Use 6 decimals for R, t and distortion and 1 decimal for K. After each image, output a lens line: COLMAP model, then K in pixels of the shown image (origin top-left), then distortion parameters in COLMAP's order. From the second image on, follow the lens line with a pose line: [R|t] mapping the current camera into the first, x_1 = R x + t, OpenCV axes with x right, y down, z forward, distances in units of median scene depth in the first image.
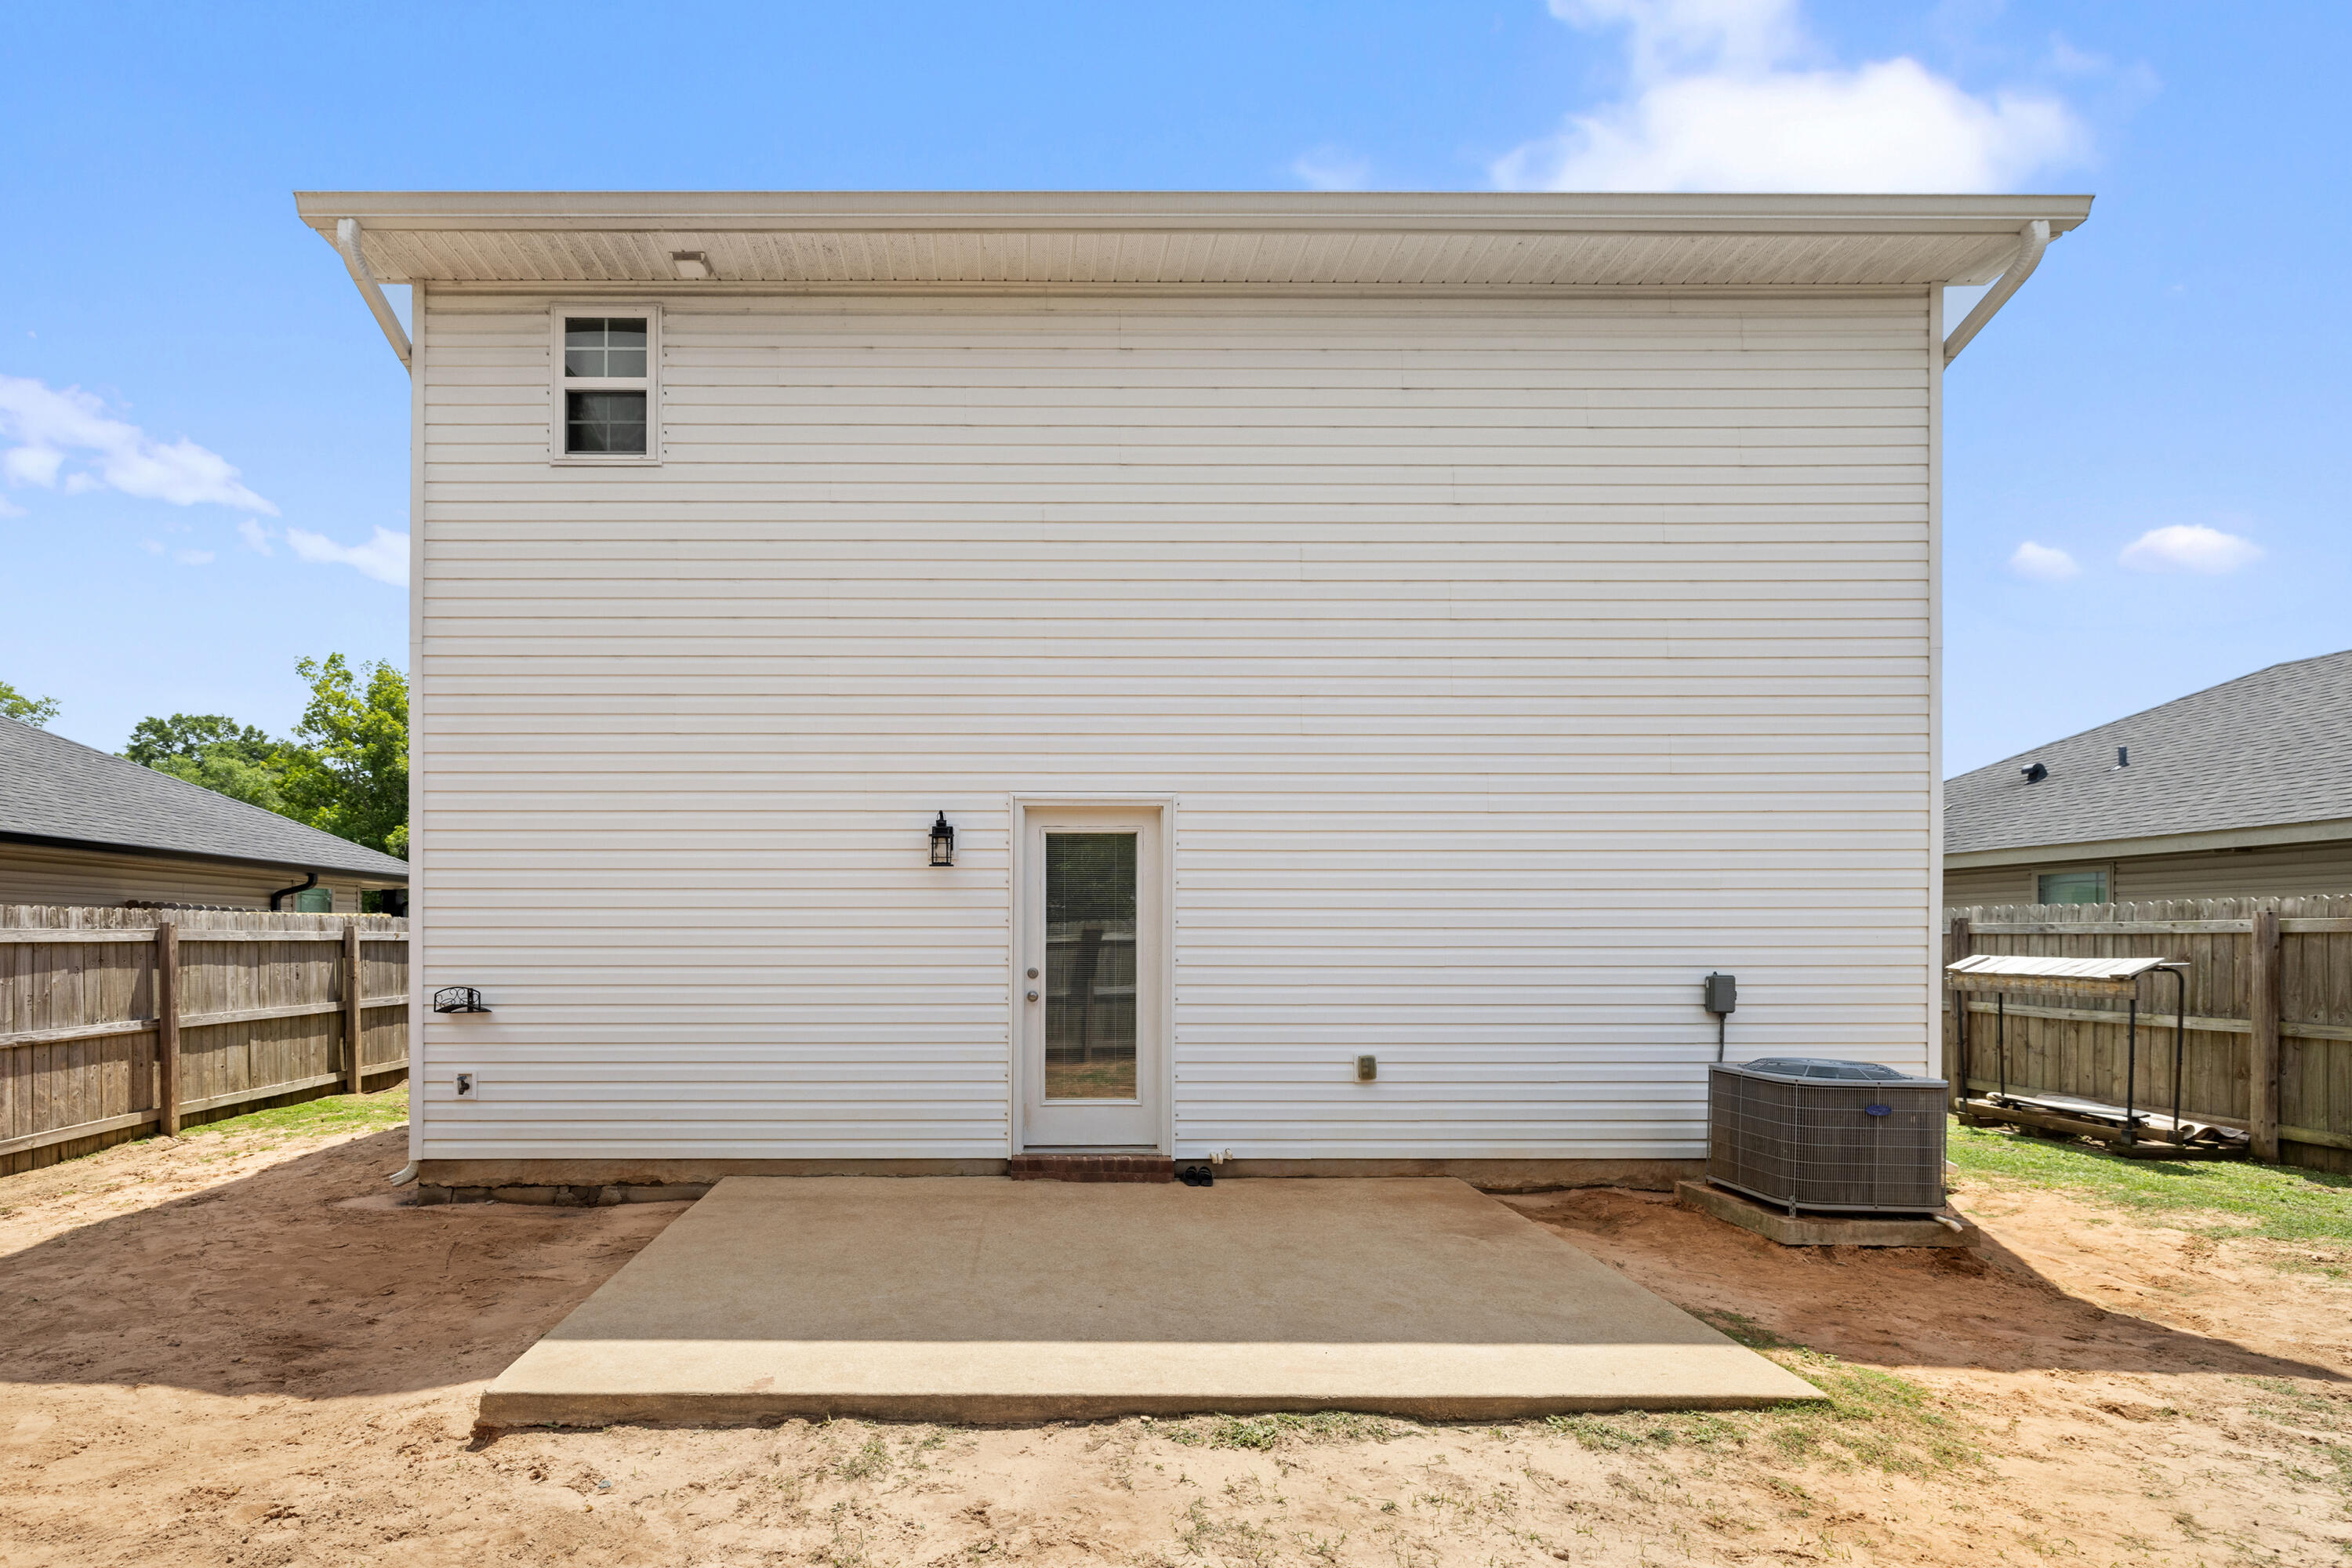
lens RADIAL K [[1025.4, 0, 1192.8], [0, 1025.4, 948.1], [0, 0, 1]] dist [-0.001443, 0.001143]
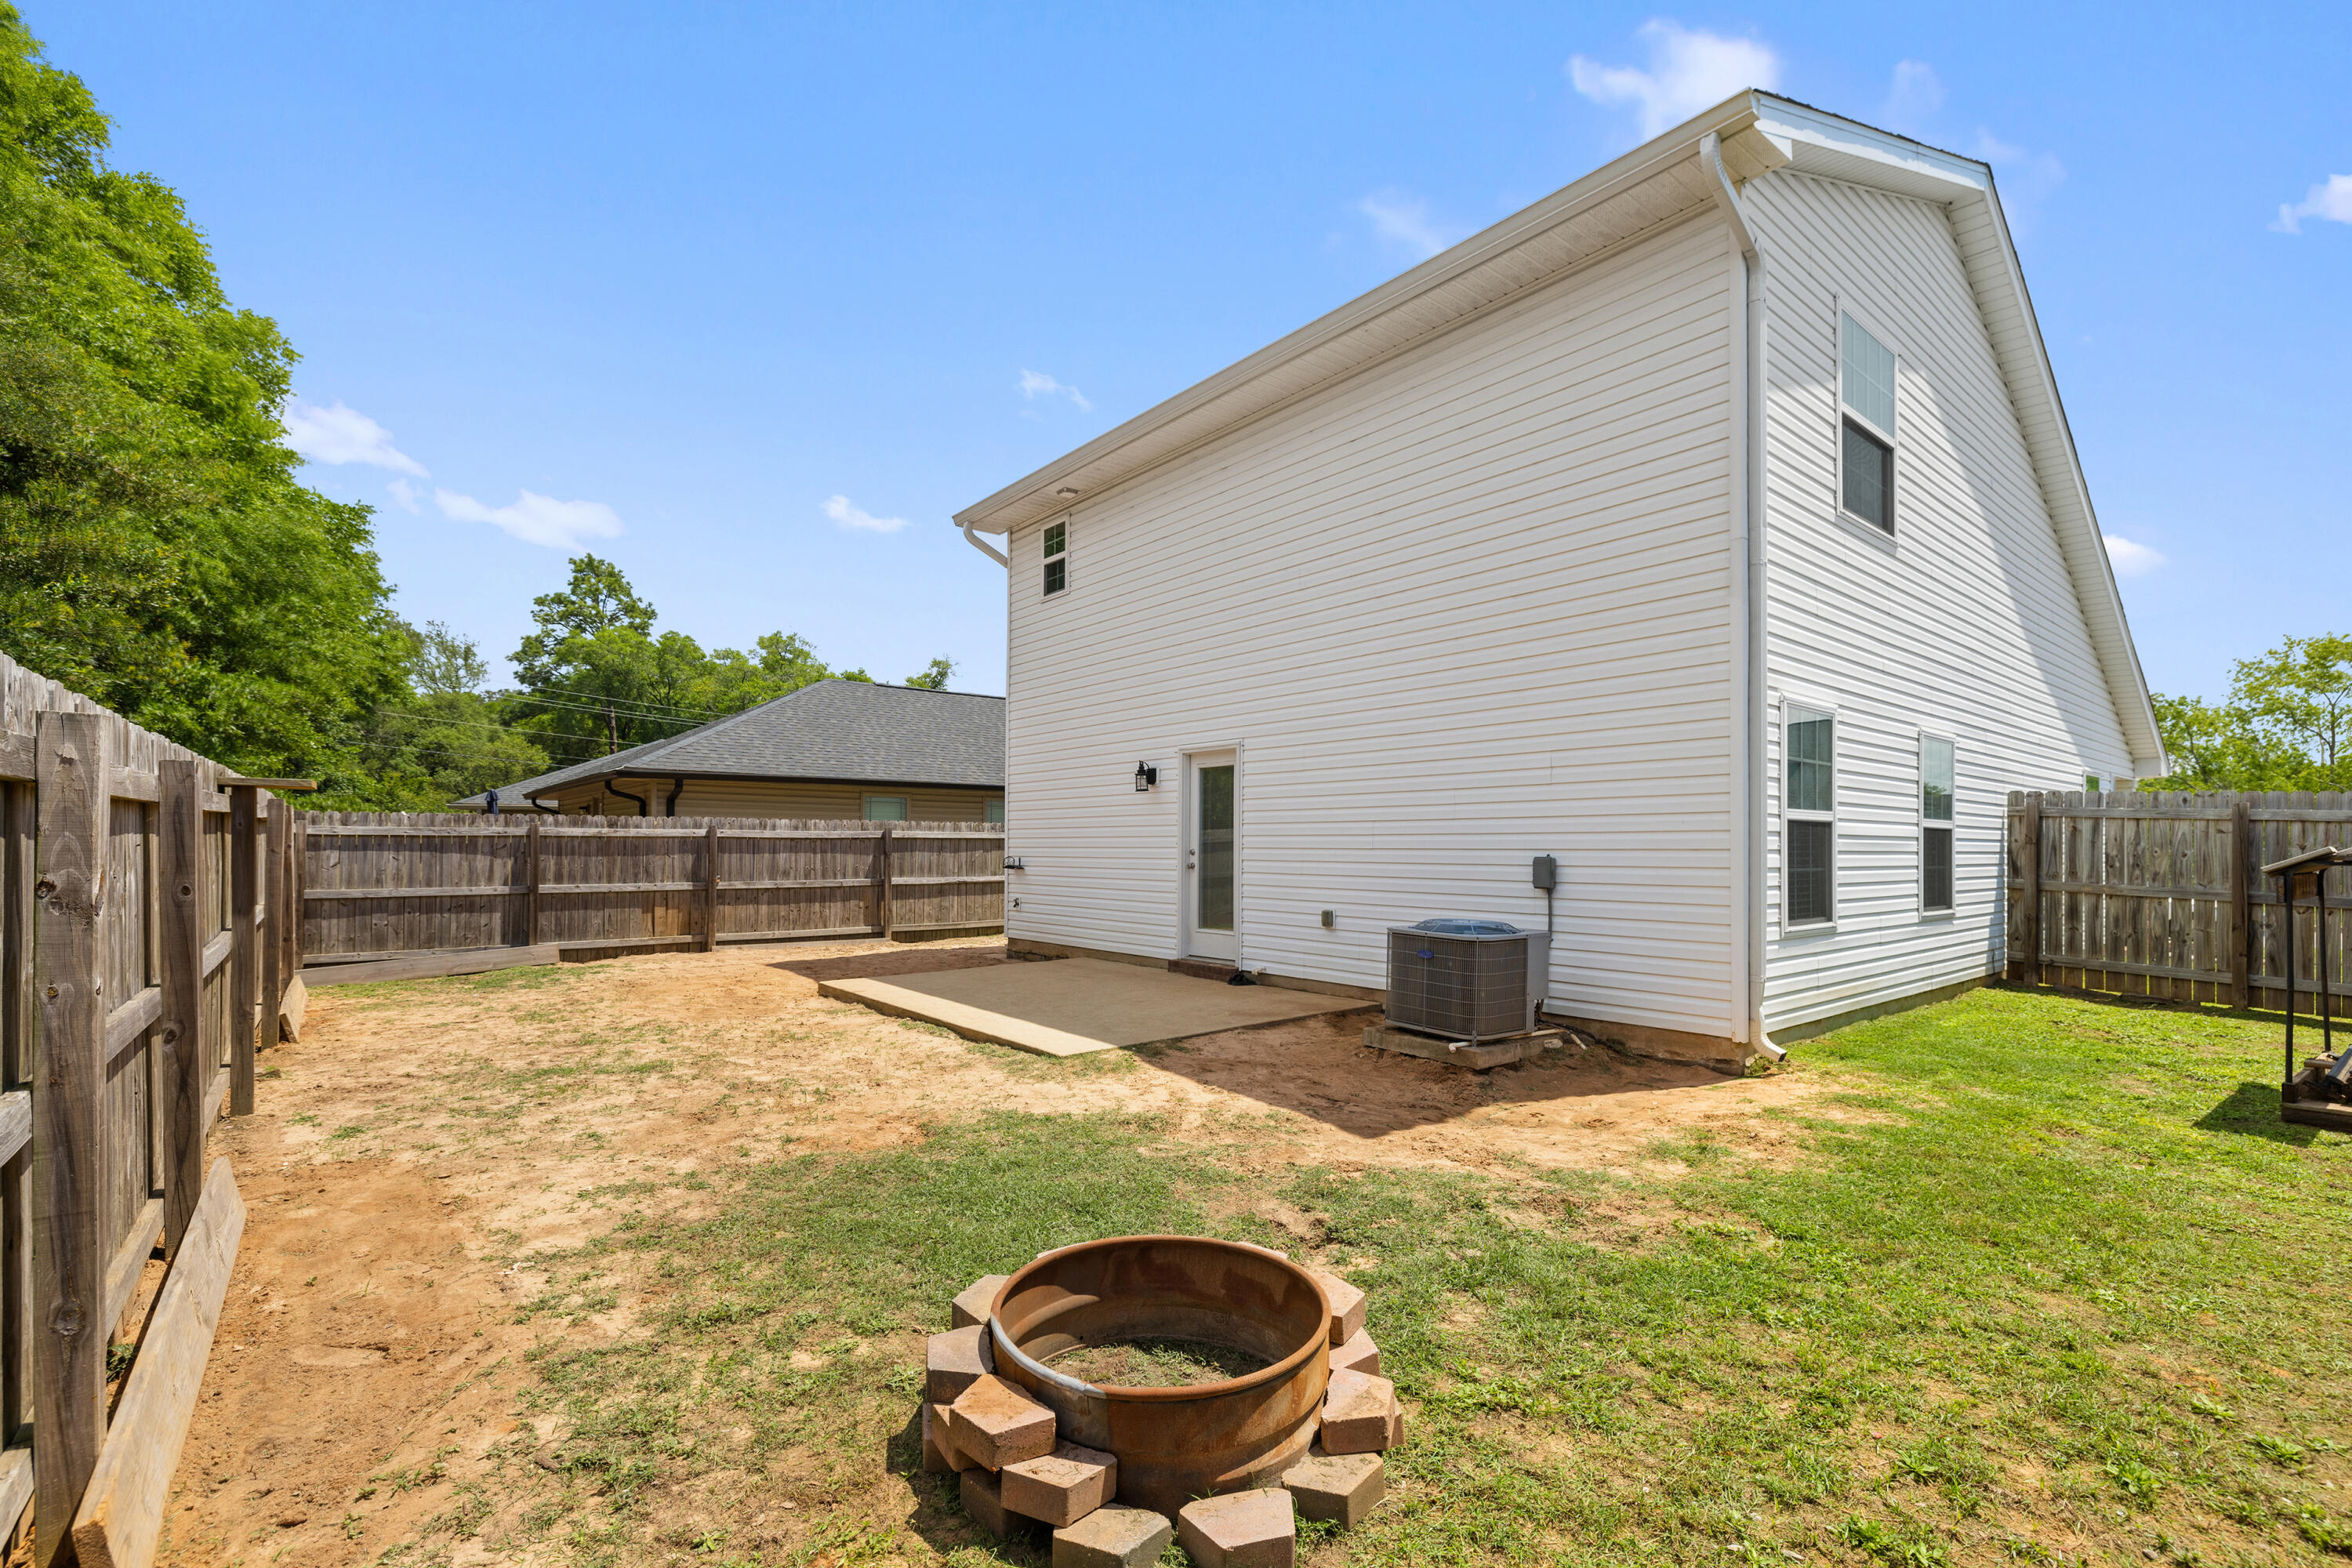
lens RADIAL K [[1025.4, 0, 1203.4], [0, 1025.4, 839.5], [0, 0, 1]] dist [-0.001443, 0.001143]
pose [[0.638741, -0.002839, -0.769416, 1.164086], [-0.007271, 0.999926, -0.009726, 0.020518], [0.769387, 0.011807, 0.638674, -0.056824]]
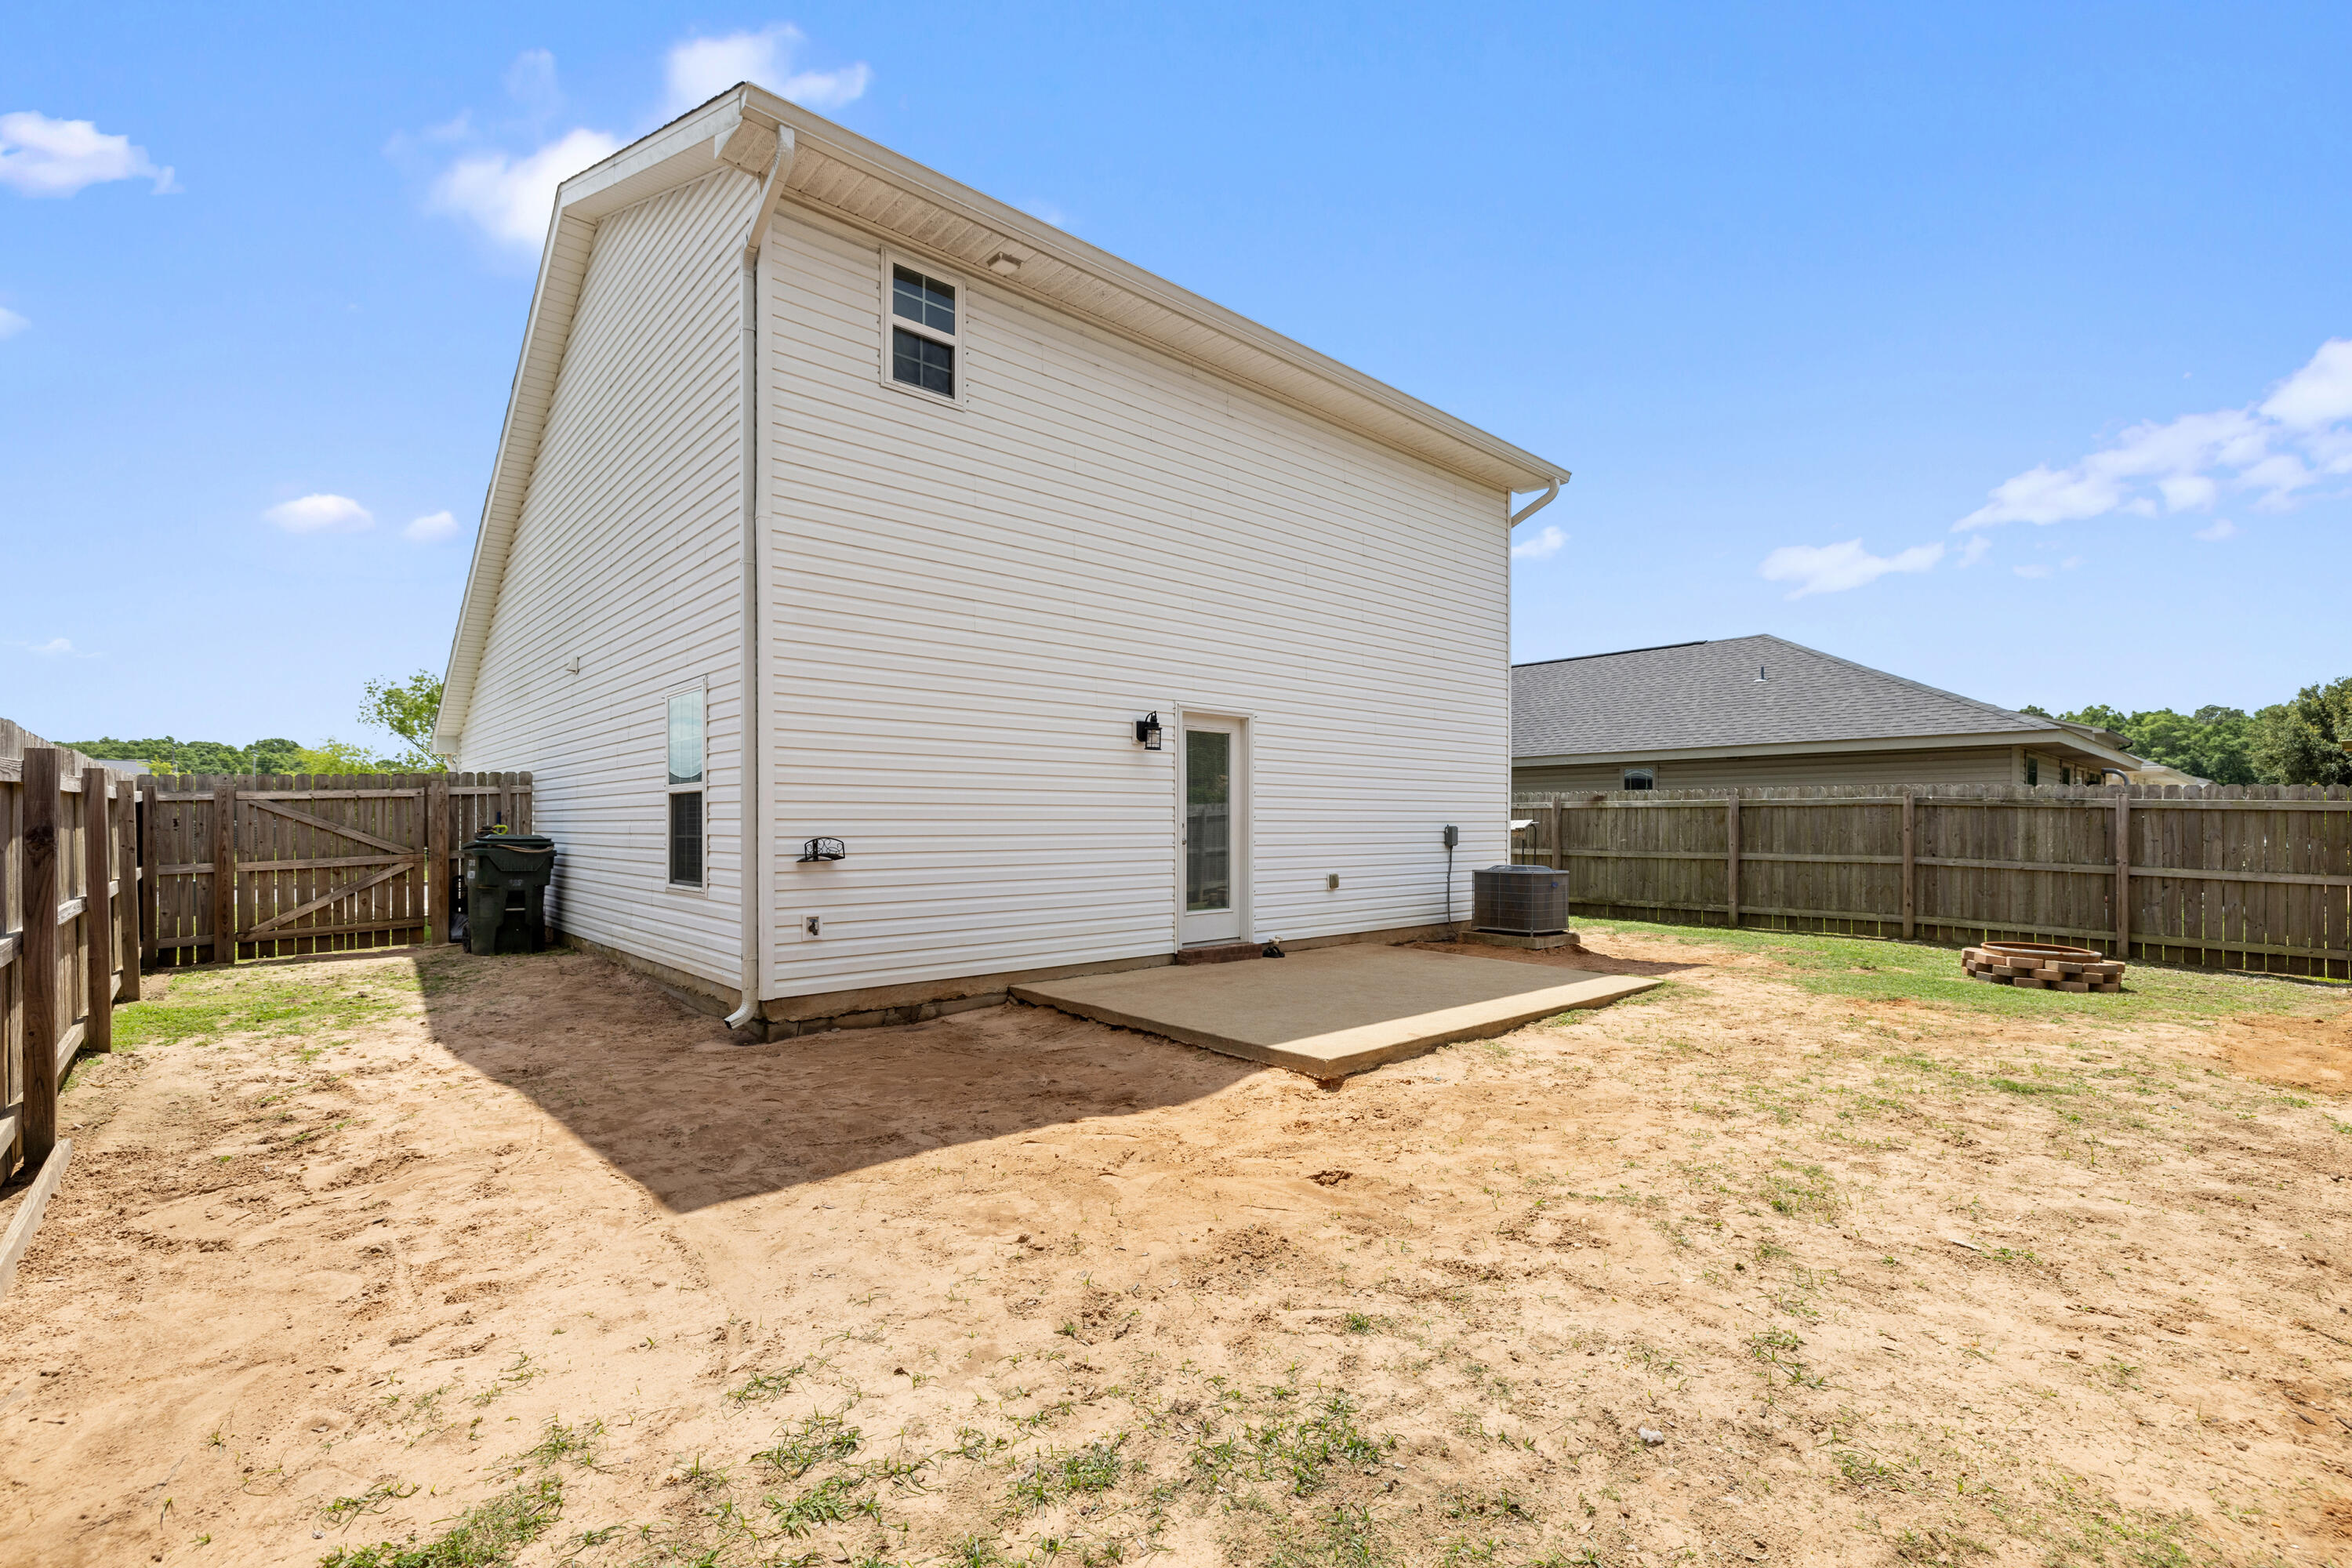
lens RADIAL K [[1025.4, 0, 1182.0], [0, 1025.4, 829.3], [0, 0, 1]] dist [-0.001443, 0.001143]
pose [[0.741742, -0.002983, 0.670679, -1.144304], [-0.000244, 0.999989, 0.004719, 0.022834], [-0.670685, -0.003664, 0.741733, -0.084596]]
